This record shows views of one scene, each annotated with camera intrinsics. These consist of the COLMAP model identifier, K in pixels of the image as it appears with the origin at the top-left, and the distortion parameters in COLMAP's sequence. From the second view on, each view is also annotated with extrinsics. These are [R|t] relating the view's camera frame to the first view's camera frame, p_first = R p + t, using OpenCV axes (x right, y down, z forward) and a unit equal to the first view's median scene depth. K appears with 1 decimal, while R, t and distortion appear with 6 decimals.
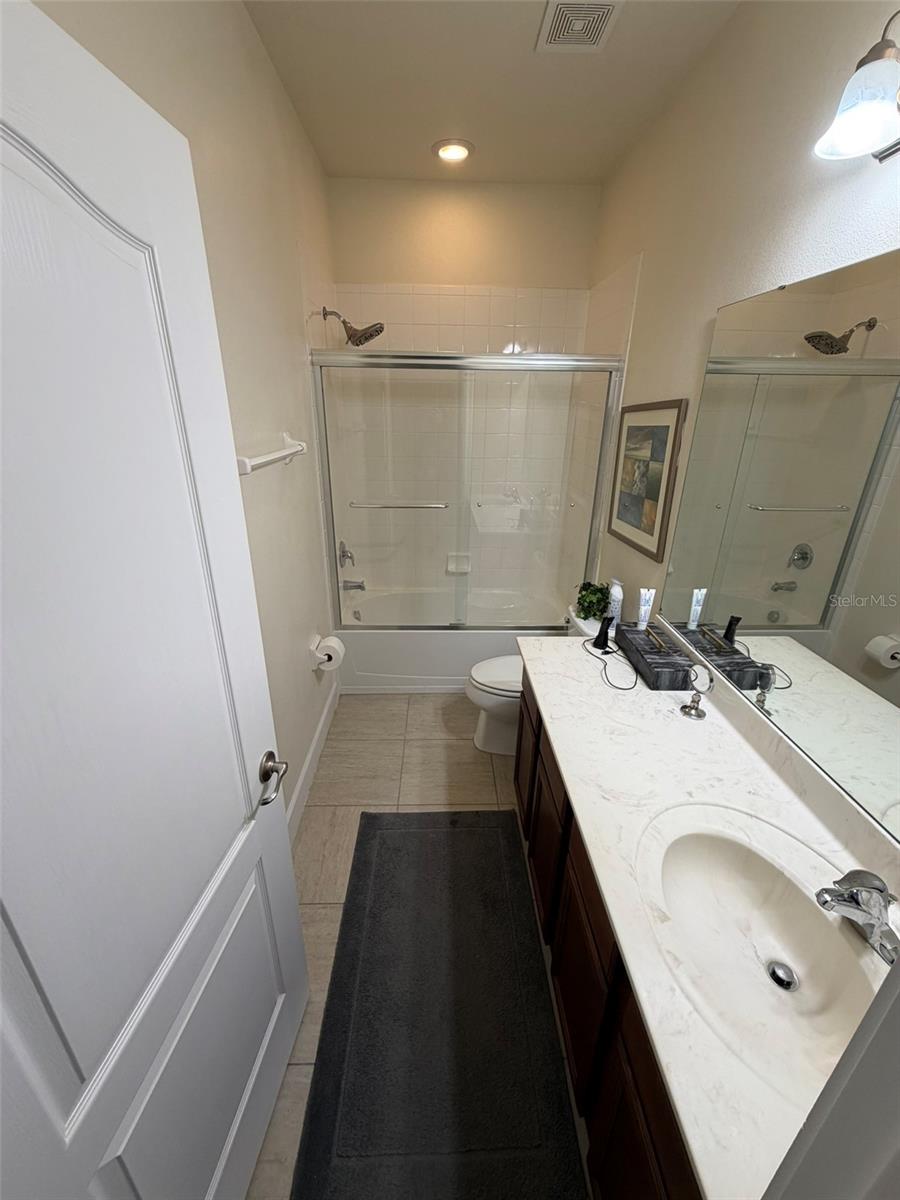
lens RADIAL K [[475.9, 0, 453.1], [0, 475.9, 611.2], [0, 0, 1]] dist [-0.000157, -0.000446]
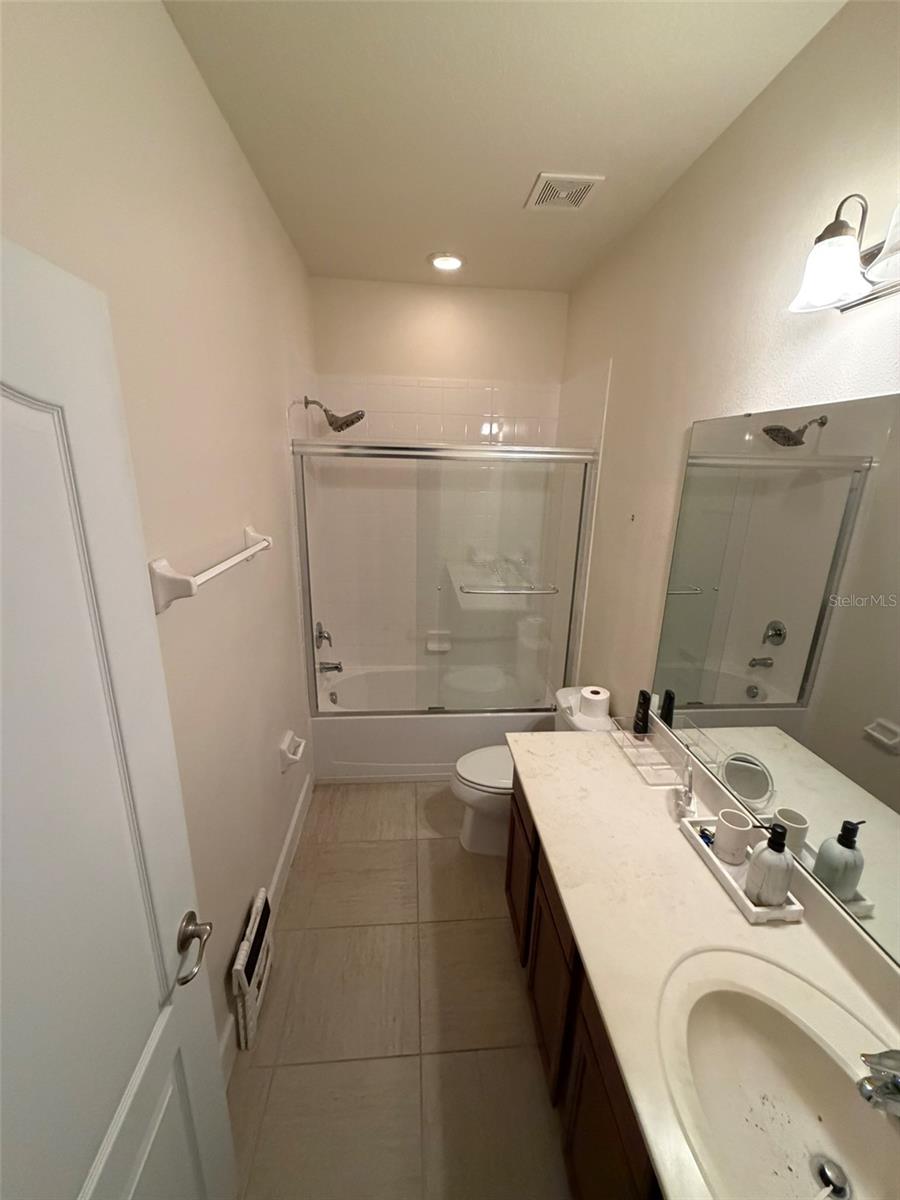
lens RADIAL K [[475.9, 0, 448.6], [0, 475.9, 592.2], [0, 0, 1]] dist [-0.000157, -0.000446]
pose [[0.997955, -0.006777, 0.063557, -0.034974], [0.012894, 0.995265, -0.096335, -0.120884], [-0.062603, 0.096957, 0.993318, 0.020483]]
